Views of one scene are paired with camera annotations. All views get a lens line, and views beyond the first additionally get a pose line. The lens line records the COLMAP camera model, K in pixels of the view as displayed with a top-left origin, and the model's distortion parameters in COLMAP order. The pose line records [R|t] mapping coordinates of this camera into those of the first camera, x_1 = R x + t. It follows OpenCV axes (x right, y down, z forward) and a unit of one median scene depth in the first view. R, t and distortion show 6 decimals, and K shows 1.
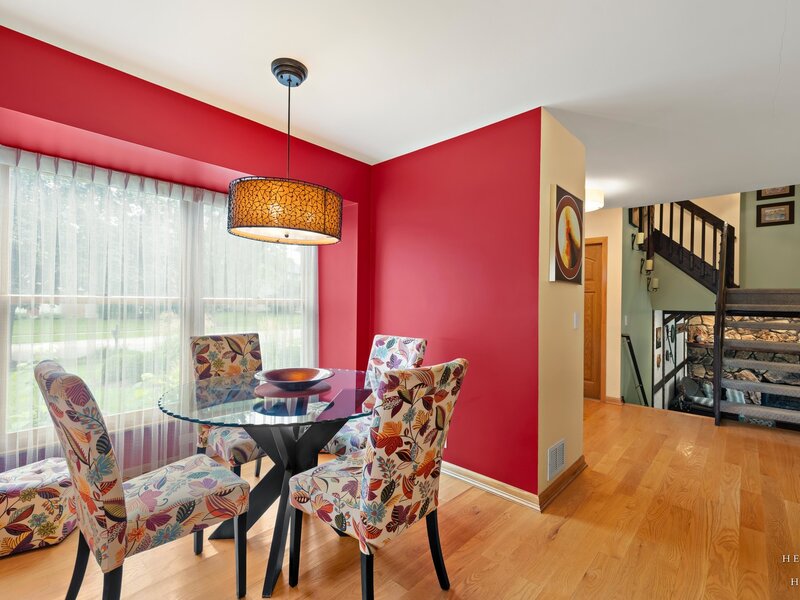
lens RADIAL K [[375.6, 0, 400.0], [0, 375.6, 300.0], [0, 0, 1]] dist [0.001688, 0.000341]
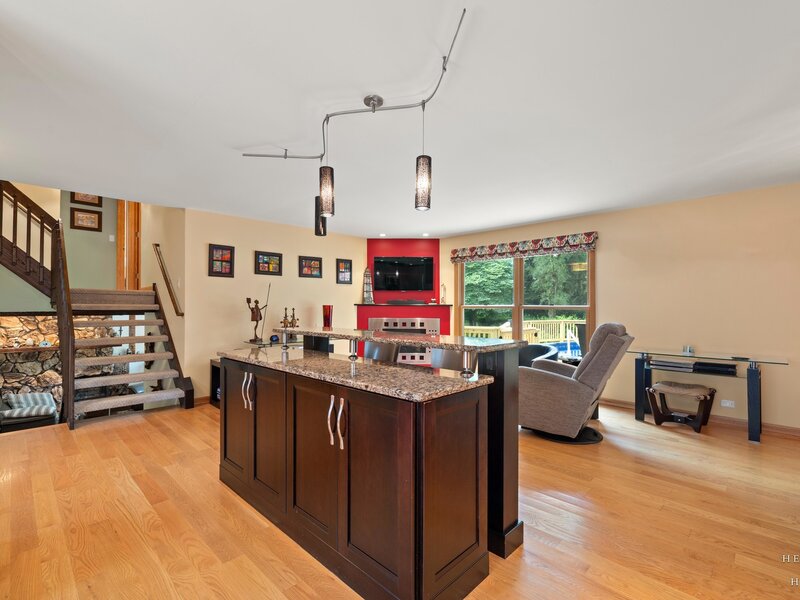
lens RADIAL K [[380.0, 0, 393.8], [0, 380.0, 304.4], [0, 0, 1]] dist [-0.001898, 0.000061]
pose [[0.033866, -0.006107, 0.999408, -0.085307], [-0.007940, 0.999948, 0.006380, -0.000469], [-0.999395, -0.008151, 0.033815, 0.122949]]
